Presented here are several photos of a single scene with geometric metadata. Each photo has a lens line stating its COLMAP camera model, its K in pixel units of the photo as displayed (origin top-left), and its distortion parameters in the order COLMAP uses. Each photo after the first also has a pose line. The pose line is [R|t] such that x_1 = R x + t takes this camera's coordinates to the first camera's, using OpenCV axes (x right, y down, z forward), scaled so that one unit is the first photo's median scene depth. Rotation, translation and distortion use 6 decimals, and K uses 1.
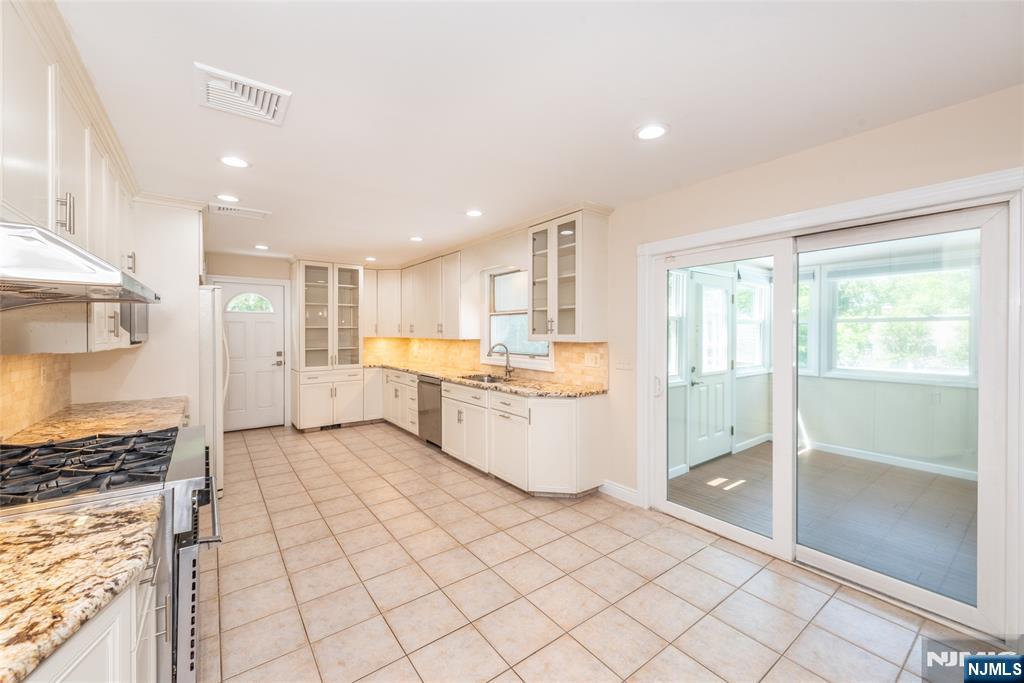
lens RADIAL K [[413.5, 0, 512.0], [0, 413.5, 341.5], [0, 0, 1]] dist [-0.000586, -0.000052]
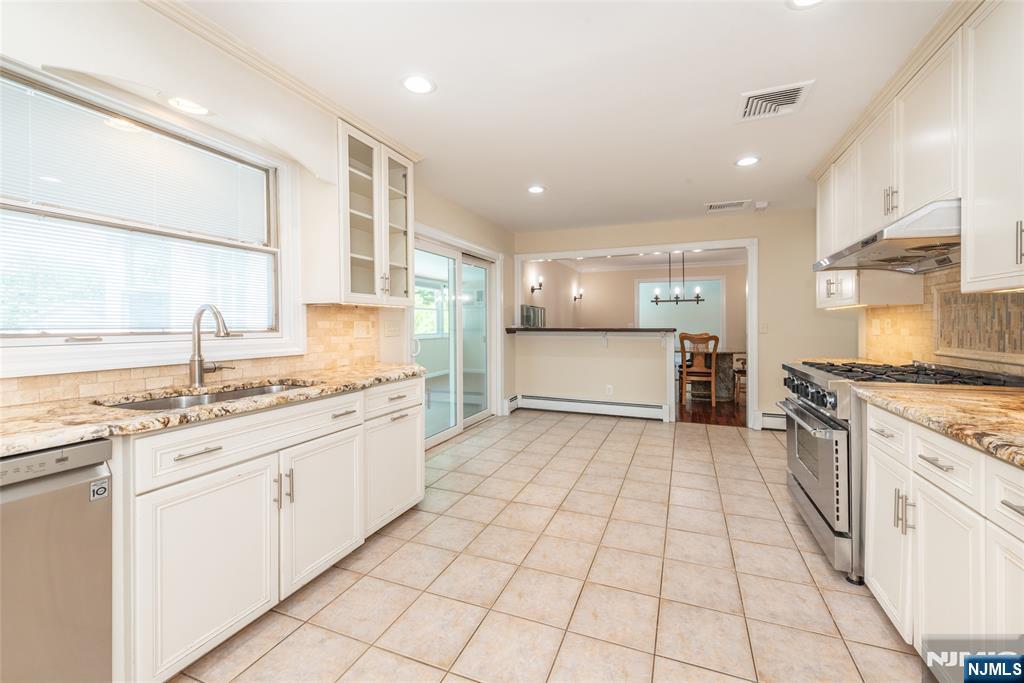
lens RADIAL K [[413.2, 0, 510.1], [0, 413.2, 324.2], [0, 0, 1]] dist [0.000487, 0.000044]
pose [[-0.512451, -0.001610, 0.858715, -0.561112], [0.021924, 0.999648, 0.014958, 0.023513], [-0.858437, 0.026492, -0.512235, 0.988125]]
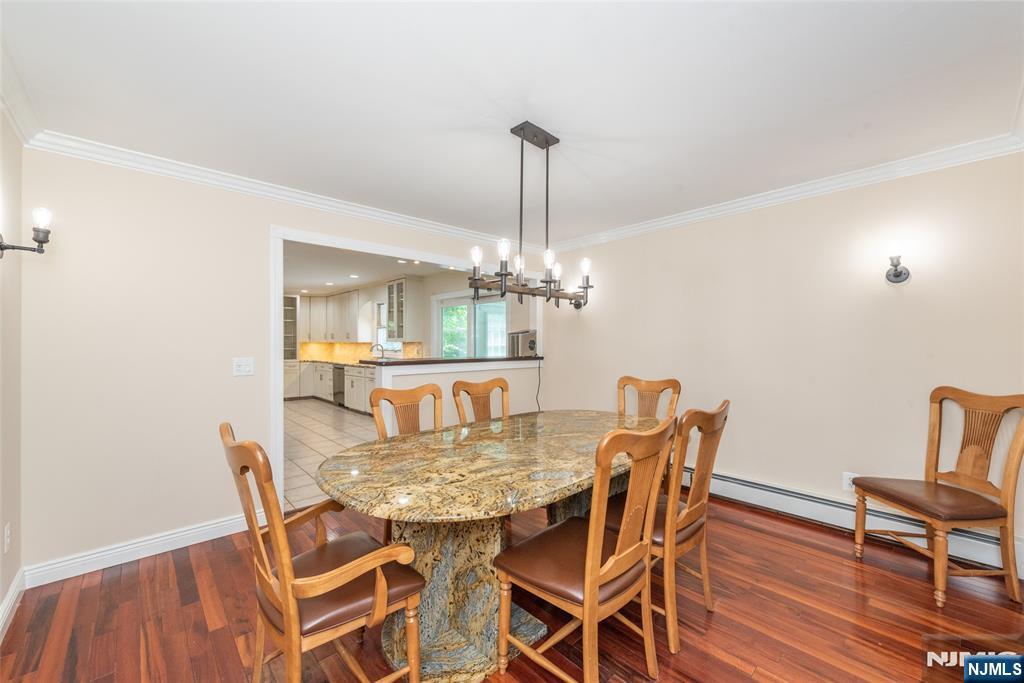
lens RADIAL K [[406.3, 0, 512.0], [0, 406.3, 341.5], [0, 0, 1]] dist [-0.000439, -0.000023]
pose [[0.994190, -0.004642, 0.107539, 0.369095], [0.007051, 0.999732, -0.022028, 0.037918], [-0.107408, 0.022658, 0.993957, -0.820374]]
